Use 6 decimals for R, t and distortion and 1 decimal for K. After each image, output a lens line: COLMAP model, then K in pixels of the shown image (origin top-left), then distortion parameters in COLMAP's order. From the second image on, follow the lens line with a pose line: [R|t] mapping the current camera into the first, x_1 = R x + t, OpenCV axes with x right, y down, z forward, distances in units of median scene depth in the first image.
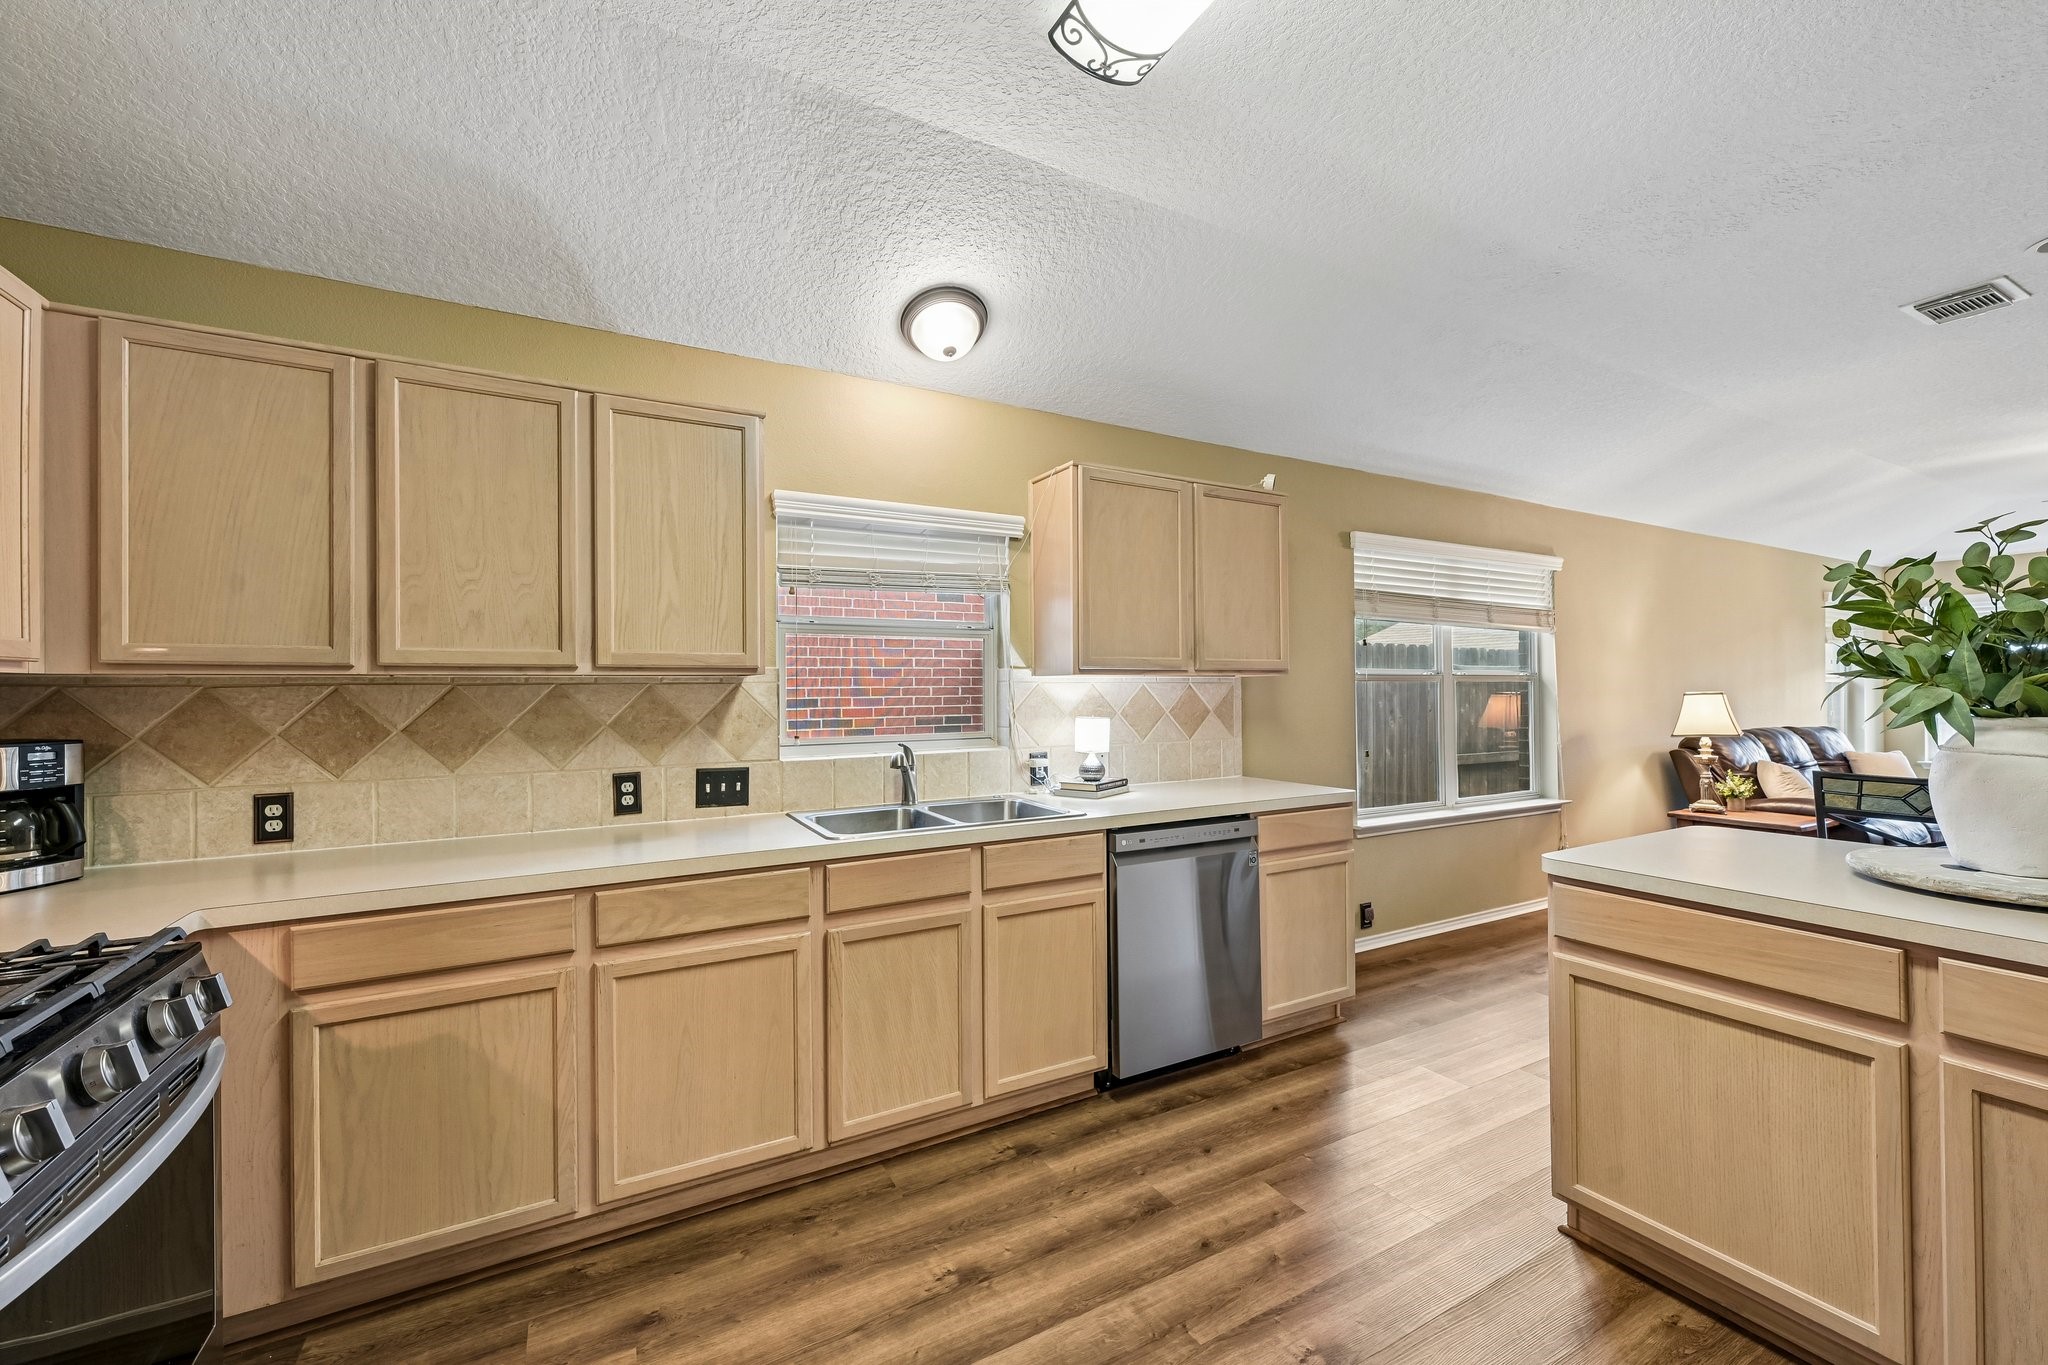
lens RADIAL K [[809.9, 0, 1023.8], [0, 809.9, 687.0], [0, 0, 1]] dist [-0.001198, 0.000036]
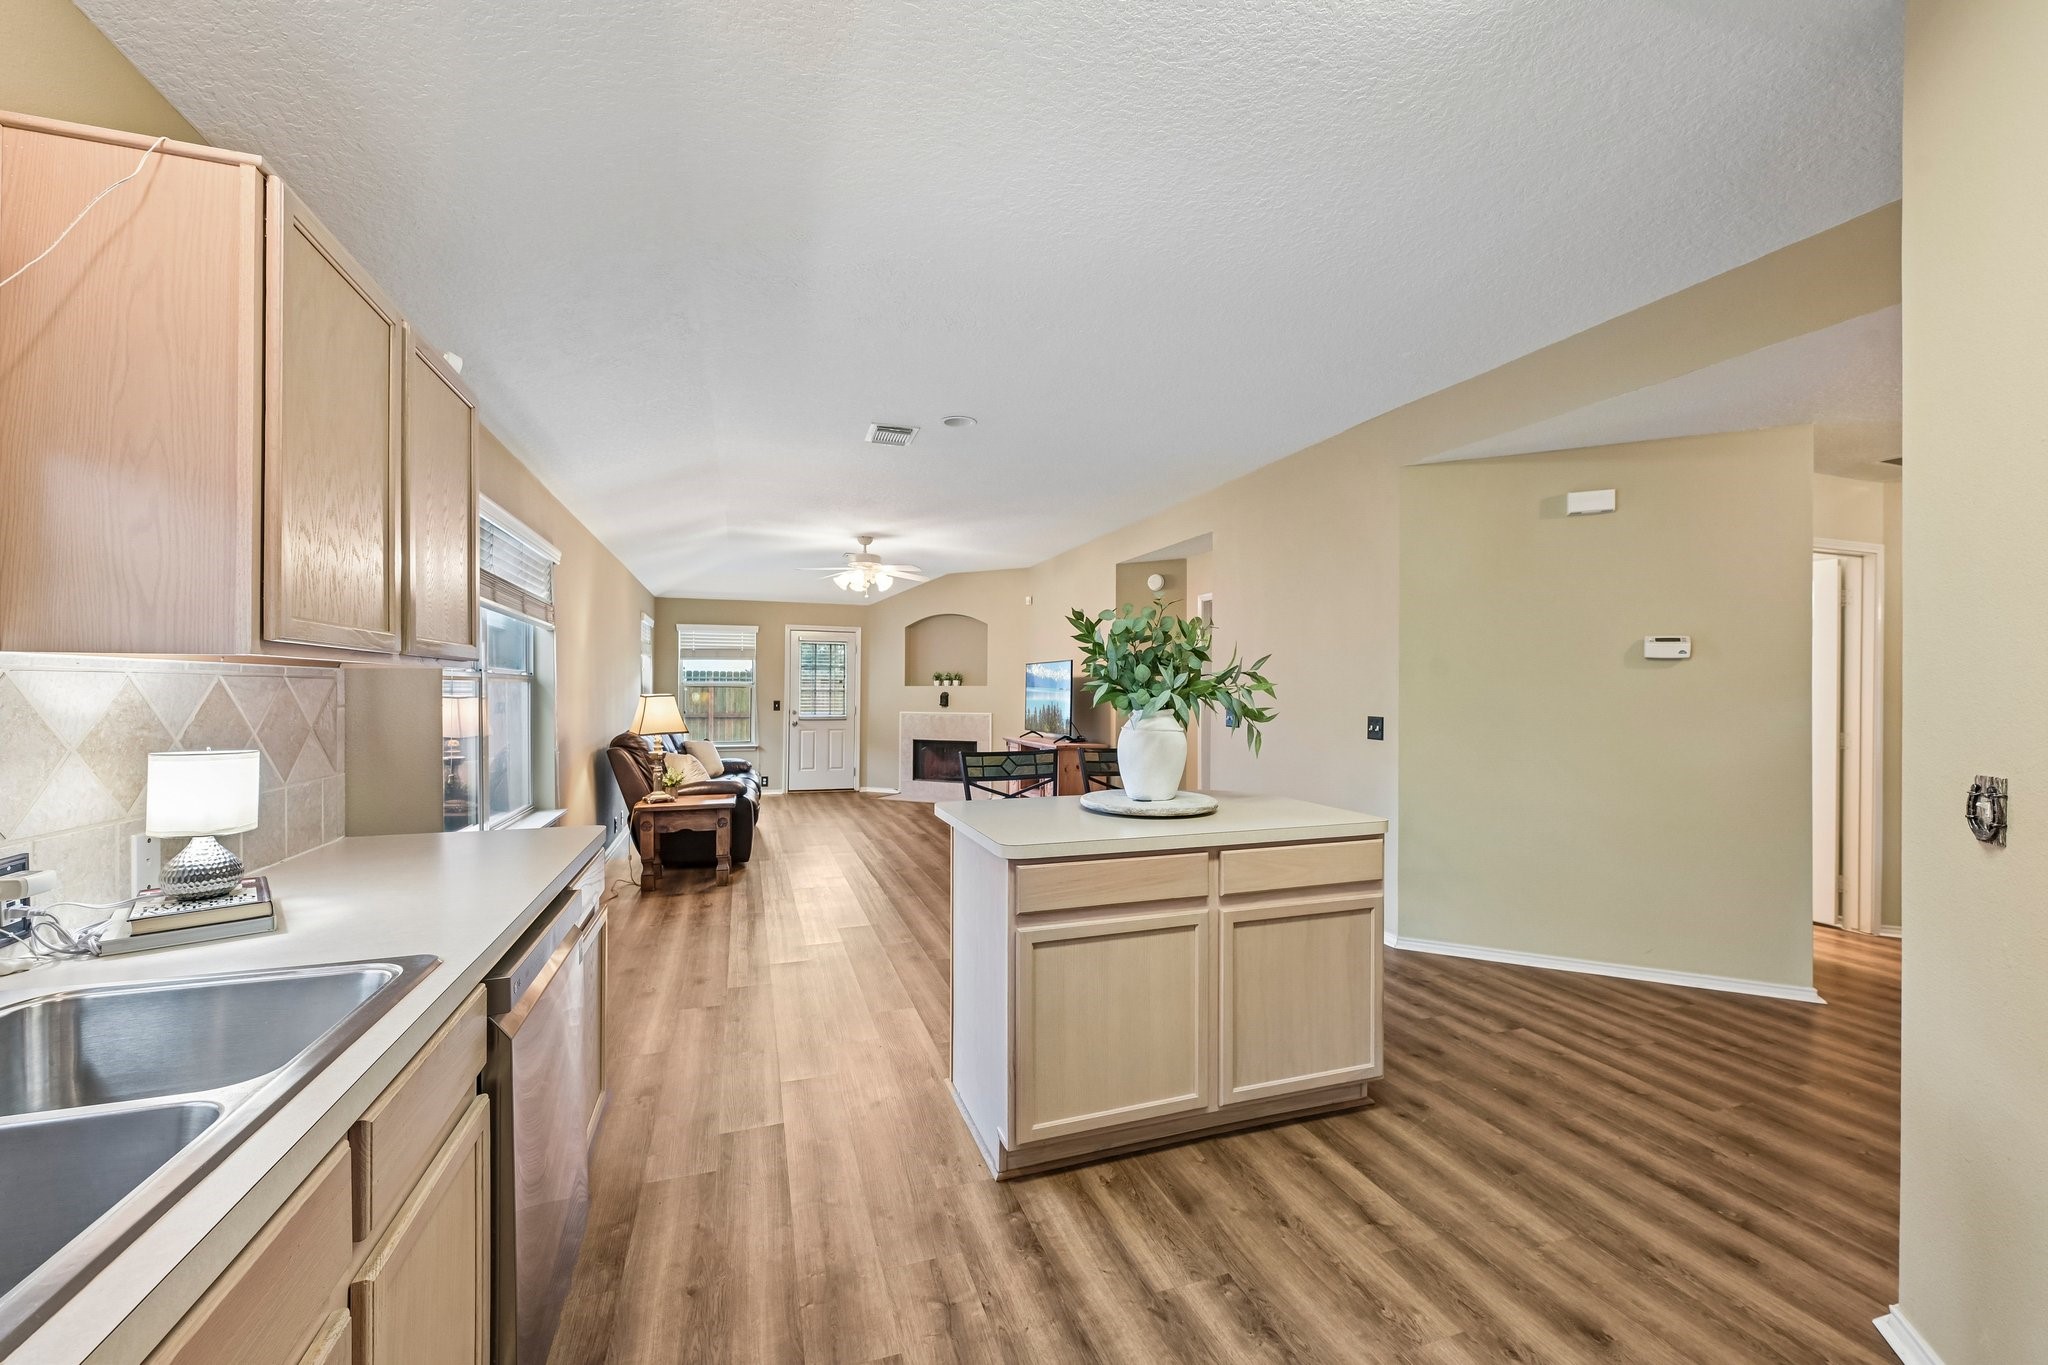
lens RADIAL K [[813.2, 0, 1022.6], [0, 813.2, 686.4], [0, 0, 1]] dist [-0.001299, -0.000007]
pose [[0.172029, 0.009773, 0.985043, -0.357261], [-0.006213, 0.999942, -0.008836, 0.003548], [-0.985072, -0.004600, 0.172080, 0.642073]]
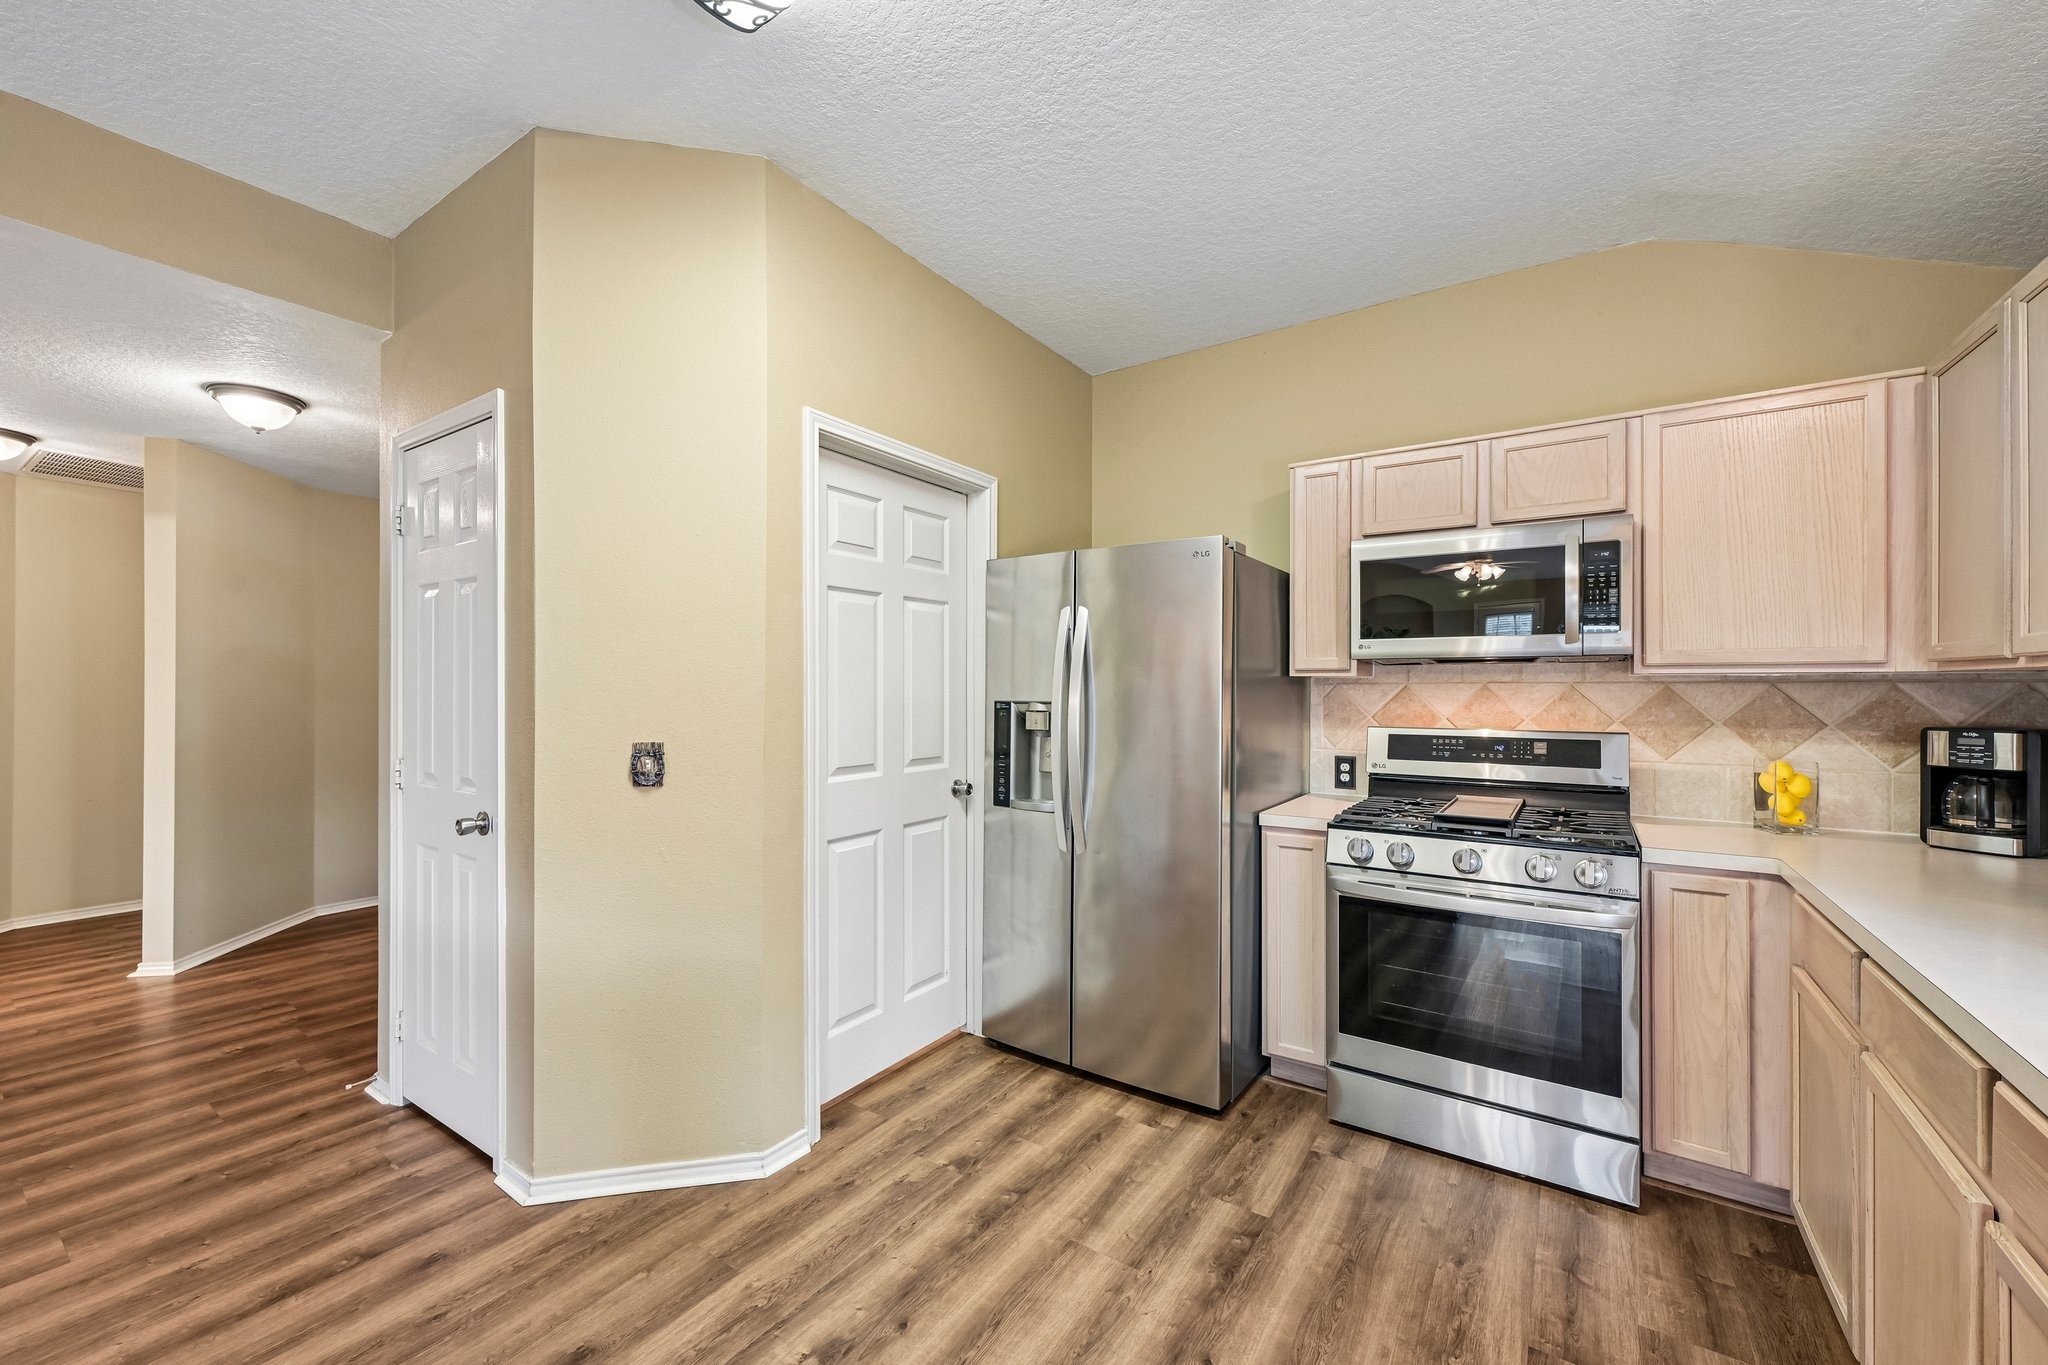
lens RADIAL K [[809.9, 0, 1023.8], [0, 809.9, 687.0], [0, 0, 1]] dist [-0.001198, 0.000036]
pose [[-0.891712, 0.005530, -0.452570, 0.396464], [0.004738, 0.999985, 0.002884, -0.002430], [0.452579, 0.000428, -0.891724, 1.039364]]
